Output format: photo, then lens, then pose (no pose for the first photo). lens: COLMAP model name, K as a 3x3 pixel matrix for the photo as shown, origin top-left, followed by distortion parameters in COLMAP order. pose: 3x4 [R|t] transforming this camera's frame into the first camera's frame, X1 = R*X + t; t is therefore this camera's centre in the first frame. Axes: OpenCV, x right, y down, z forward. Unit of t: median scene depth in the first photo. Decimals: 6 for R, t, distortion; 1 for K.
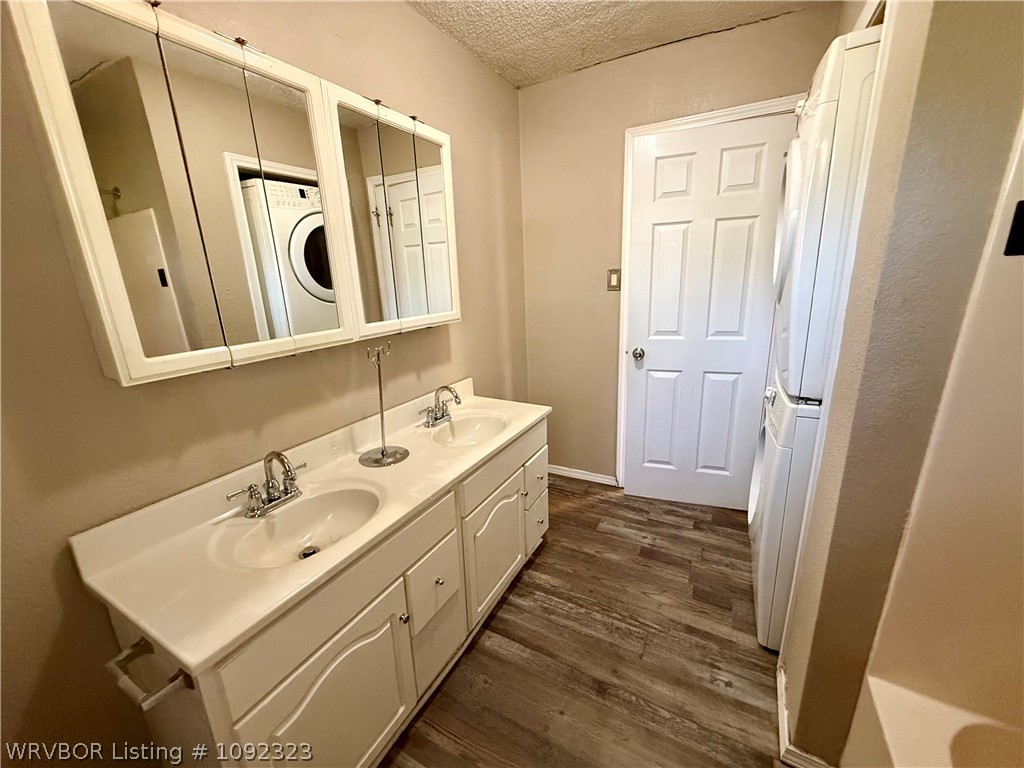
lens RADIAL K [[409.0, 0, 512.0], [0, 409.0, 384.0], [0, 0, 1]] dist [0.000971, -0.000262]
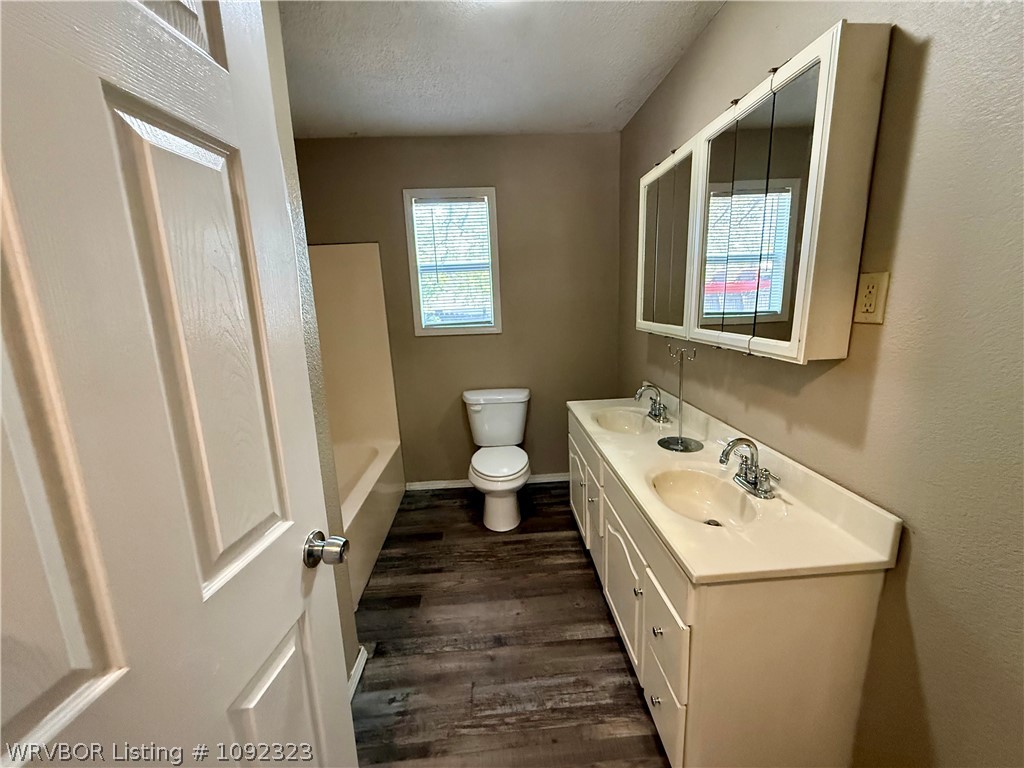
lens RADIAL K [[407.5, 0, 512.0], [0, 407.5, 384.0], [0, 0, 1]] dist [0.002565, 0.000116]
pose [[-0.848222, 0.170678, -0.501387, 0.547359], [-0.074407, 0.898865, 0.431862, -0.375734], [0.524389, 0.403621, -0.749737, 1.349264]]
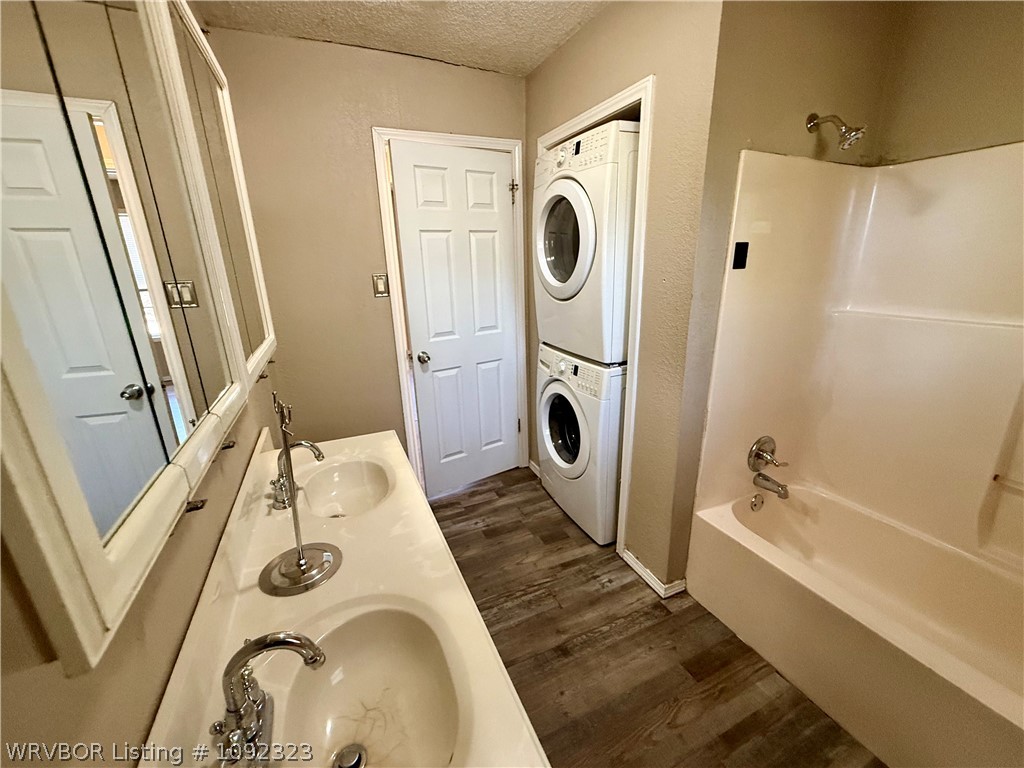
lens RADIAL K [[409.0, 0, 512.0], [0, 409.0, 384.0], [0, 0, 1]] dist [0.000971, -0.000262]
pose [[0.604194, -0.207880, 0.769243, -0.480503], [0.212534, 0.972440, 0.095859, -0.082914], [-0.767971, 0.105573, 0.631724, 0.273990]]
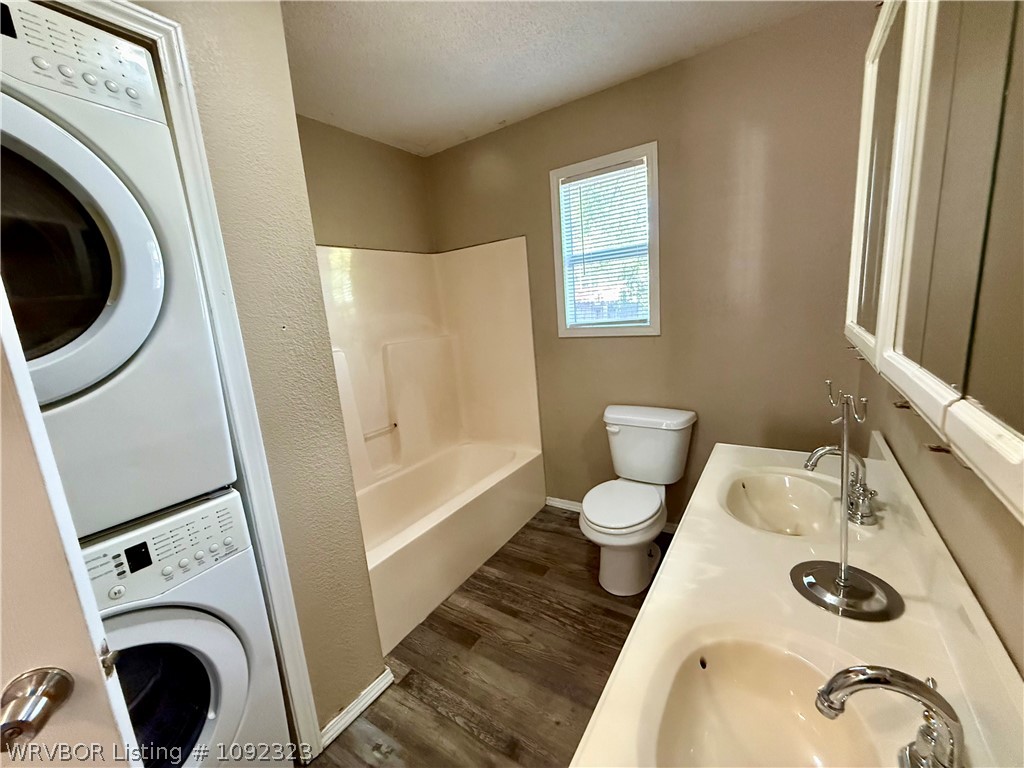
lens RADIAL K [[409.0, 0, 512.0], [0, 409.0, 384.0], [0, 0, 1]] dist [0.000971, -0.000262]
pose [[-0.989498, 0.095434, 0.108562, 0.034175], [0.133532, 0.891077, 0.433763, -0.316005], [-0.055342, 0.443704, -0.894463, 1.220867]]
